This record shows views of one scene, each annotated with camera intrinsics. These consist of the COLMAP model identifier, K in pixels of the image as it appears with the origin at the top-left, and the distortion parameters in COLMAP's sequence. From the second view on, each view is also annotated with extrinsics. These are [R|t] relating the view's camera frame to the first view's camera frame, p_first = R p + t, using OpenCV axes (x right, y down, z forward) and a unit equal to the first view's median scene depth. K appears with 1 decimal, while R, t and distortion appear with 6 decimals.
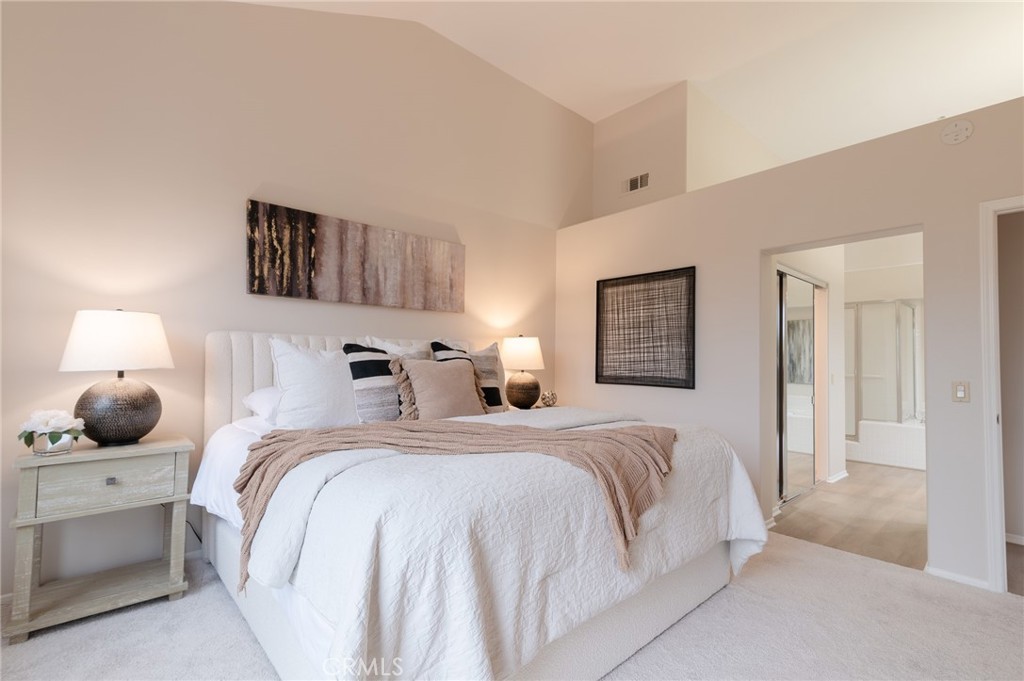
lens RADIAL K [[469.2, 0, 512.0], [0, 469.2, 340.5], [0, 0, 1]] dist [0.001625, 0.000104]
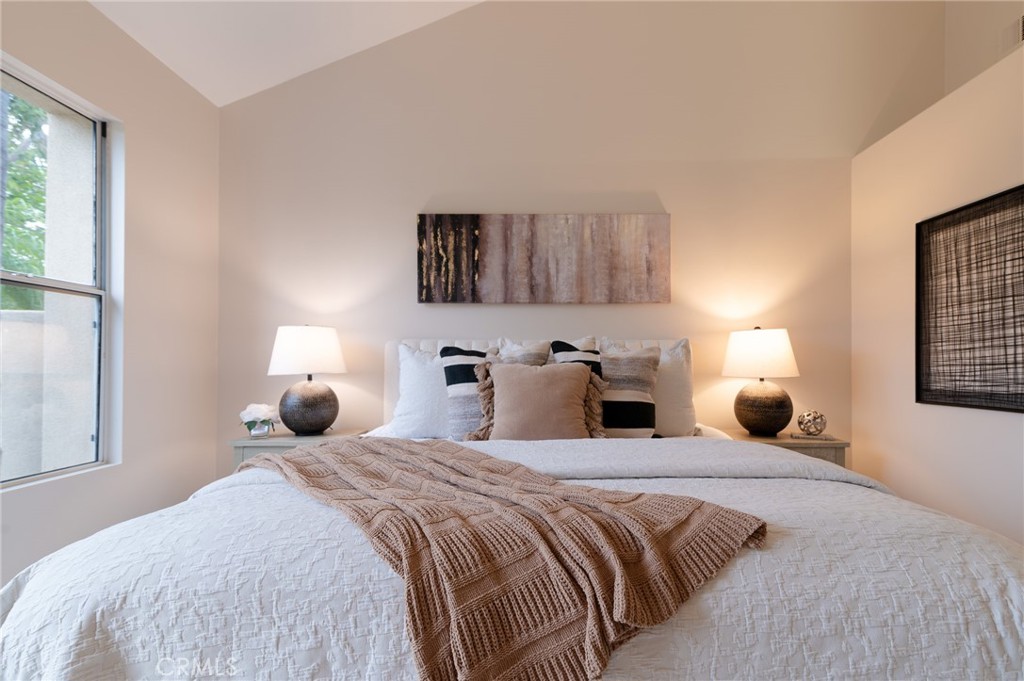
lens RADIAL K [[468.5, 0, 533.3], [0, 468.5, 353.5], [0, 0, 1]] dist [0.013666, 0.000248]
pose [[0.737511, -0.024788, -0.674880, 0.298225], [0.034616, 0.999400, 0.001122, 0.018942], [0.674447, -0.024189, 0.737927, 0.341941]]
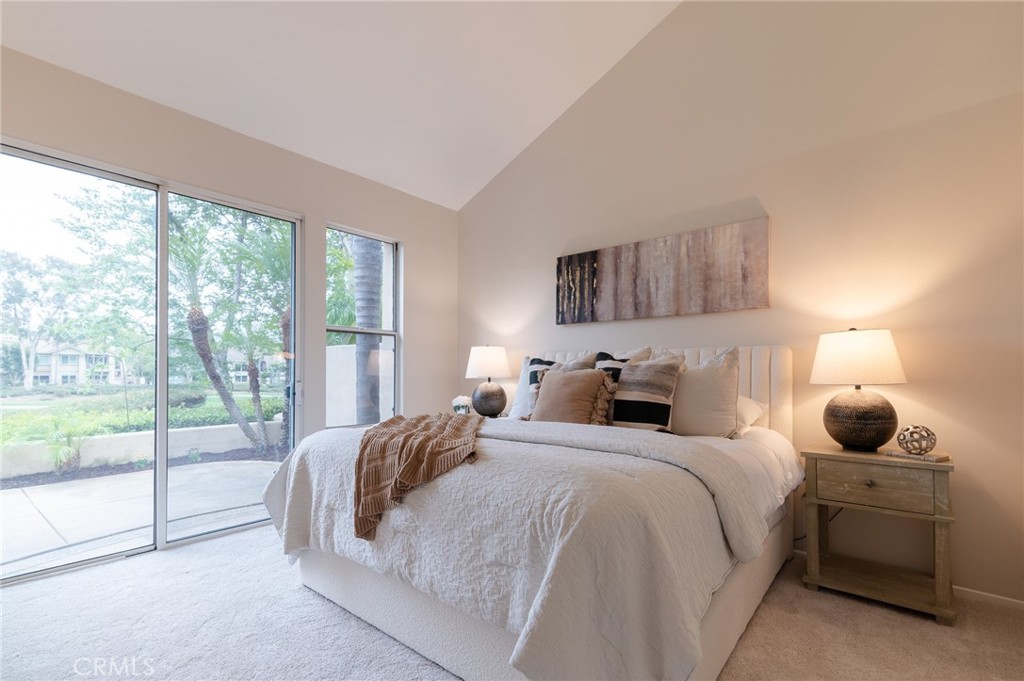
lens RADIAL K [[472.6, 0, 508.4], [0, 472.6, 365.3], [0, 0, 1]] dist [0.014863, 0.000047]
pose [[0.112827, -0.025216, -0.993295, 0.722891], [0.041591, 0.998922, -0.020635, 0.038401], [0.992744, -0.038984, 0.113755, 0.602793]]
